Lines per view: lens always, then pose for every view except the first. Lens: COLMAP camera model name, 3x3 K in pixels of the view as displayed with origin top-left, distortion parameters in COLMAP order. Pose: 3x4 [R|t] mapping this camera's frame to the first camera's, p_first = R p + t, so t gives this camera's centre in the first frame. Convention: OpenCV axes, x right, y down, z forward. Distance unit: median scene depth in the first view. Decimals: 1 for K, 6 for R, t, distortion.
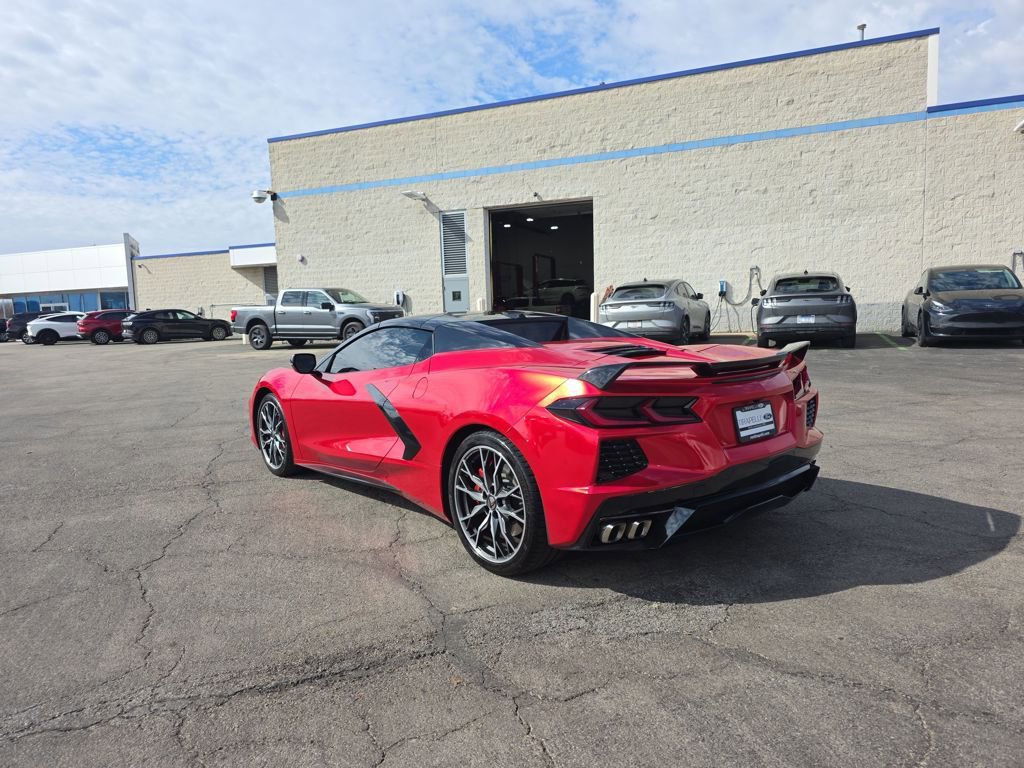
lens RADIAL K [[688.5, 0, 502.4], [0, 688.5, 387.5], [0, 0, 1]] dist [0.053592, -0.047614]
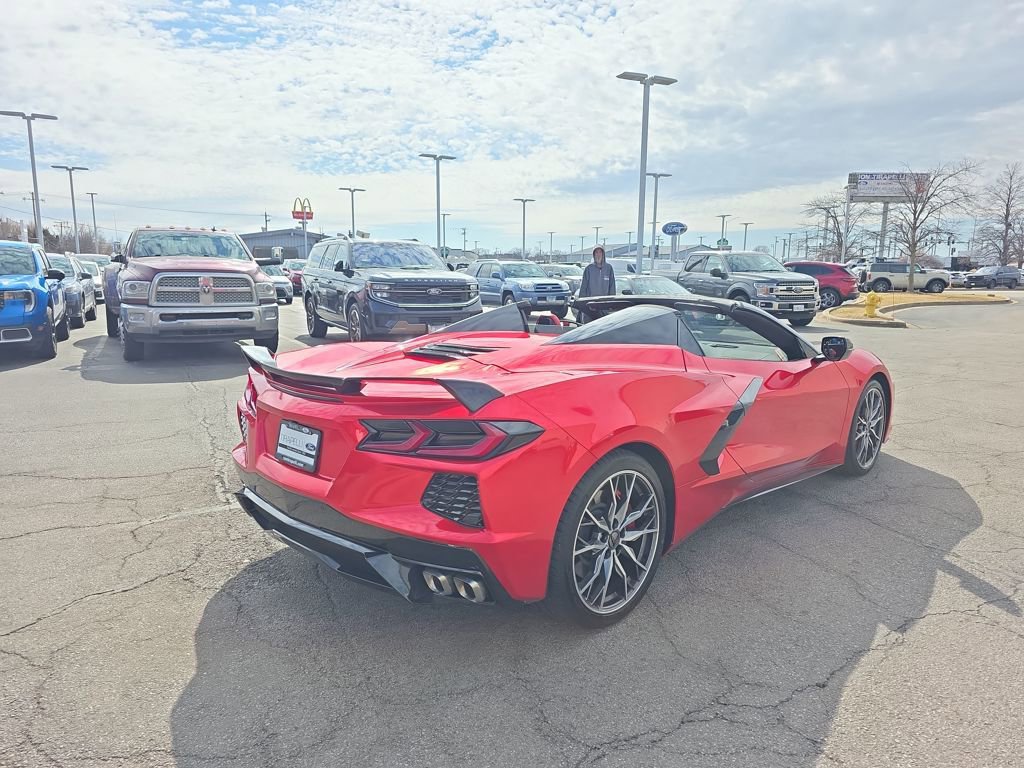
lens RADIAL K [[688.5, 0, 514.6], [0, 688.5, 392.6], [0, 0, 1]] dist [0.053592, -0.047614]
pose [[0.095343, 0.202236, -0.974685, 0.183135], [-0.115843, 0.974747, 0.190917, -0.031196], [0.988681, 0.094707, 0.116363, 0.177198]]
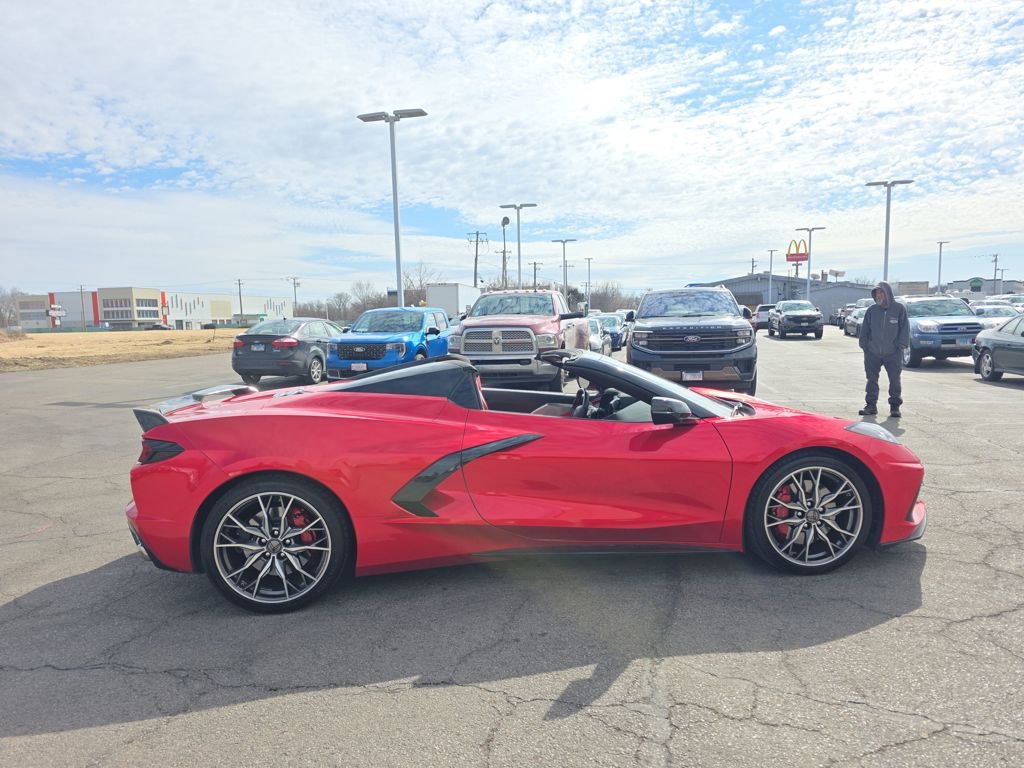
lens RADIAL K [[688.5, 0, 507.9], [0, 688.5, 404.1], [0, 0, 1]] dist [0.053592, -0.047614]
pose [[-0.568261, 0.144403, -0.810079, 0.161696], [-0.042862, 0.977950, 0.204394, -0.050691], [0.821732, 0.150870, -0.549541, 0.342455]]
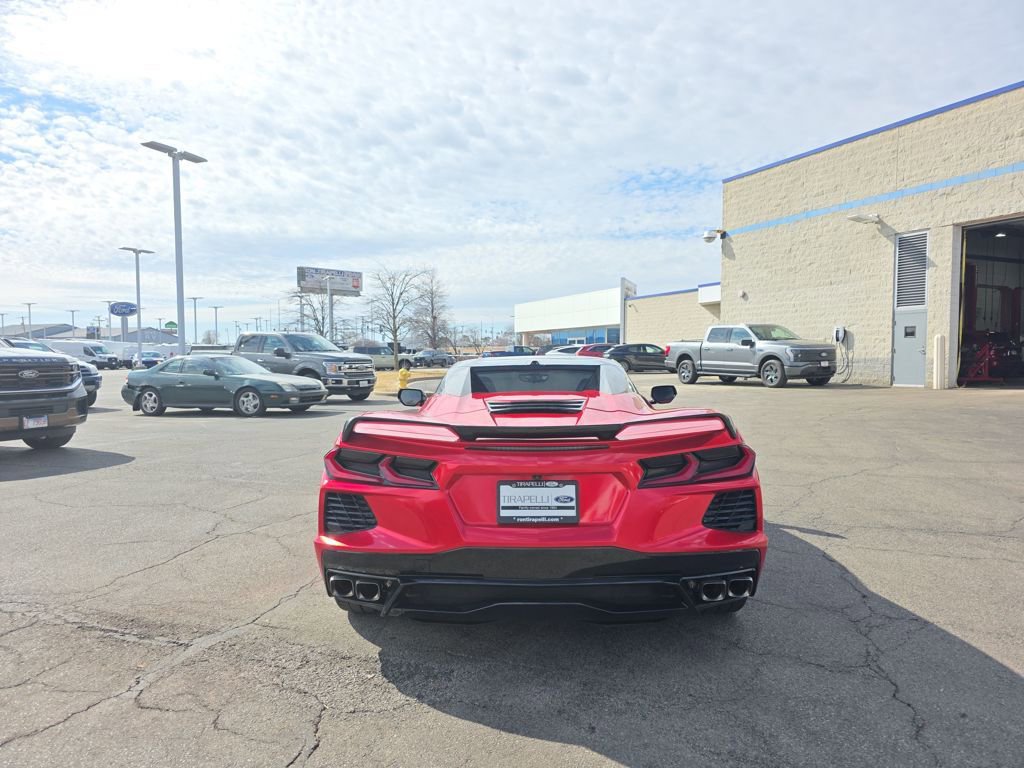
lens RADIAL K [[688.5, 0, 513.5], [0, 688.5, 386.5], [0, 0, 1]] dist [0.053592, -0.047614]
pose [[0.747953, 0.056123, -0.661374, 0.134684], [-0.088598, 0.995944, -0.015682, -0.011095], [0.657812, 0.070325, 0.749892, 0.054470]]
